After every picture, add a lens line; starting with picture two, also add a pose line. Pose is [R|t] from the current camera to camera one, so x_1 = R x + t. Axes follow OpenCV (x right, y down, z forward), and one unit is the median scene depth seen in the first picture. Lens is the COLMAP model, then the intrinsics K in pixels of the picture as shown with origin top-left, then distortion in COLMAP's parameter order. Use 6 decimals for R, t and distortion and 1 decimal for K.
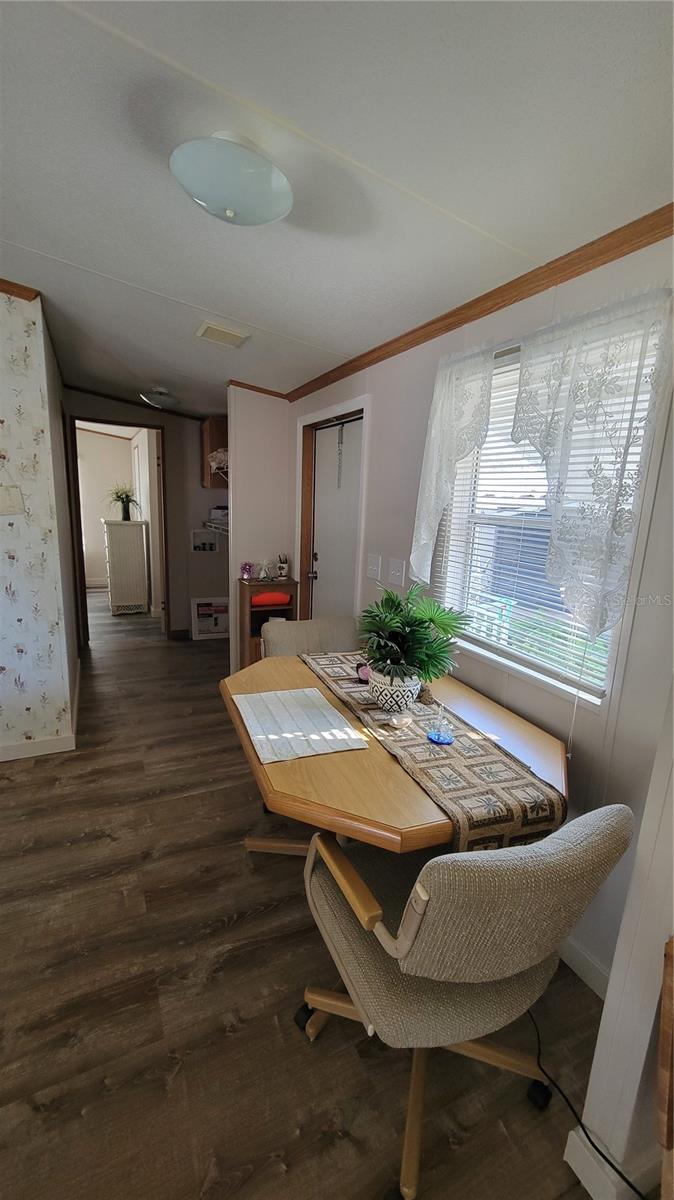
lens RADIAL K [[489.0, 0, 337.7], [0, 489.0, 596.2], [0, 0, 1]] dist [-0.005796, 0.001205]
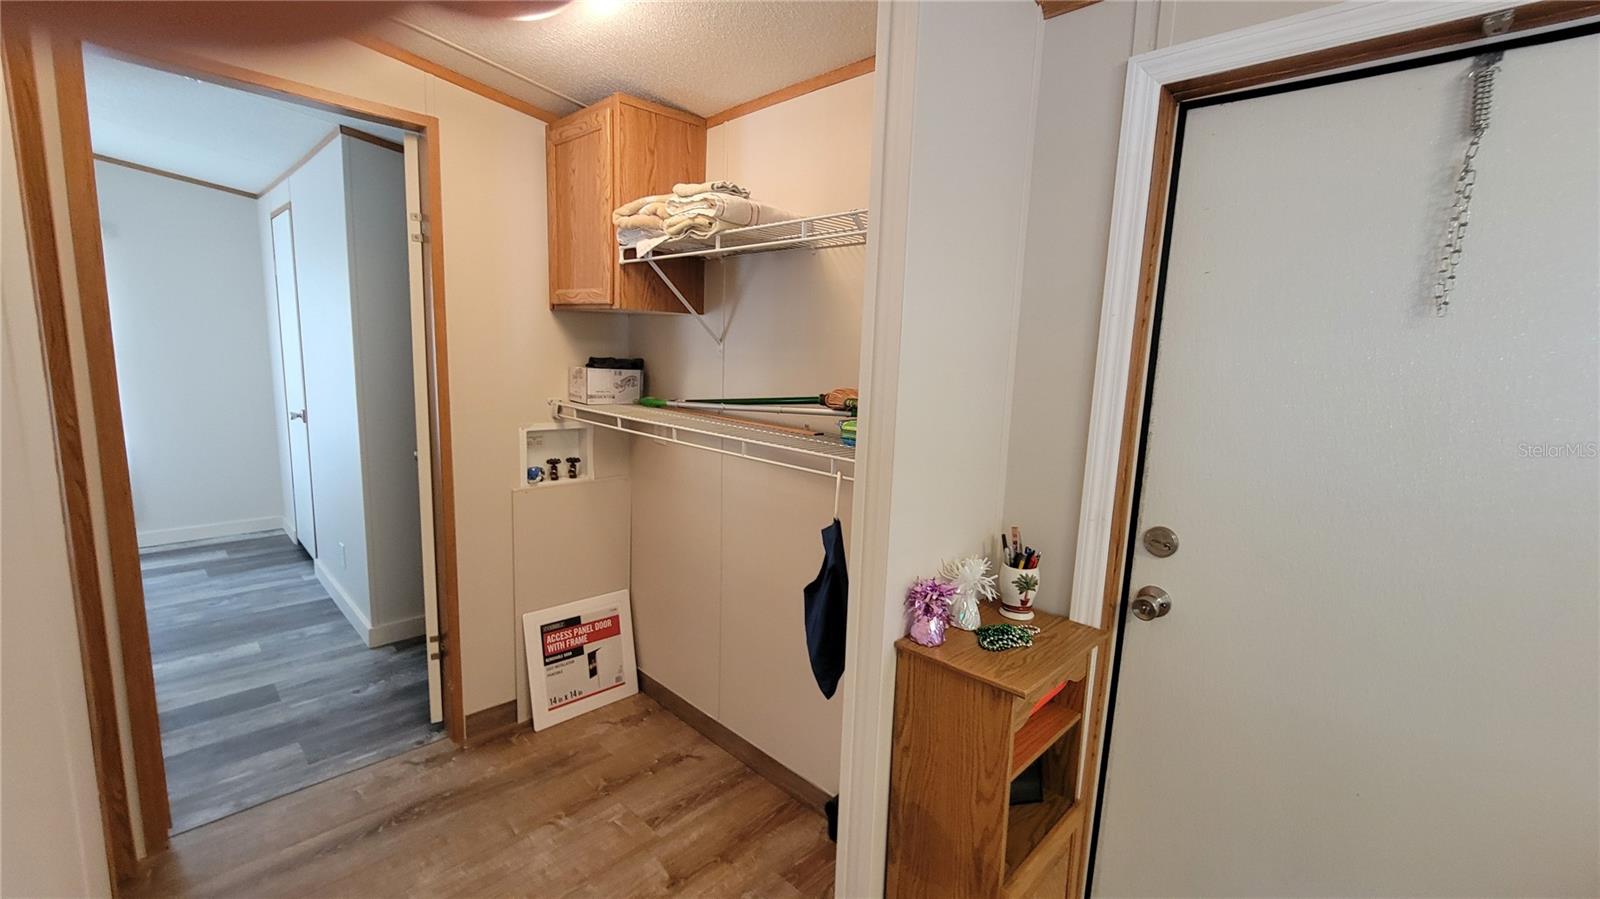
lens RADIAL K [[652.0, 0, 782.5], [0, 652.0, 425.5], [0, 0, 1]] dist [-0.005796, 0.001205]
pose [[0.947656, -0.062114, 0.313194, -0.691762], [0.074459, 0.996842, -0.027601, -0.283163], [-0.310490, 0.049477, 0.949288, 1.281612]]
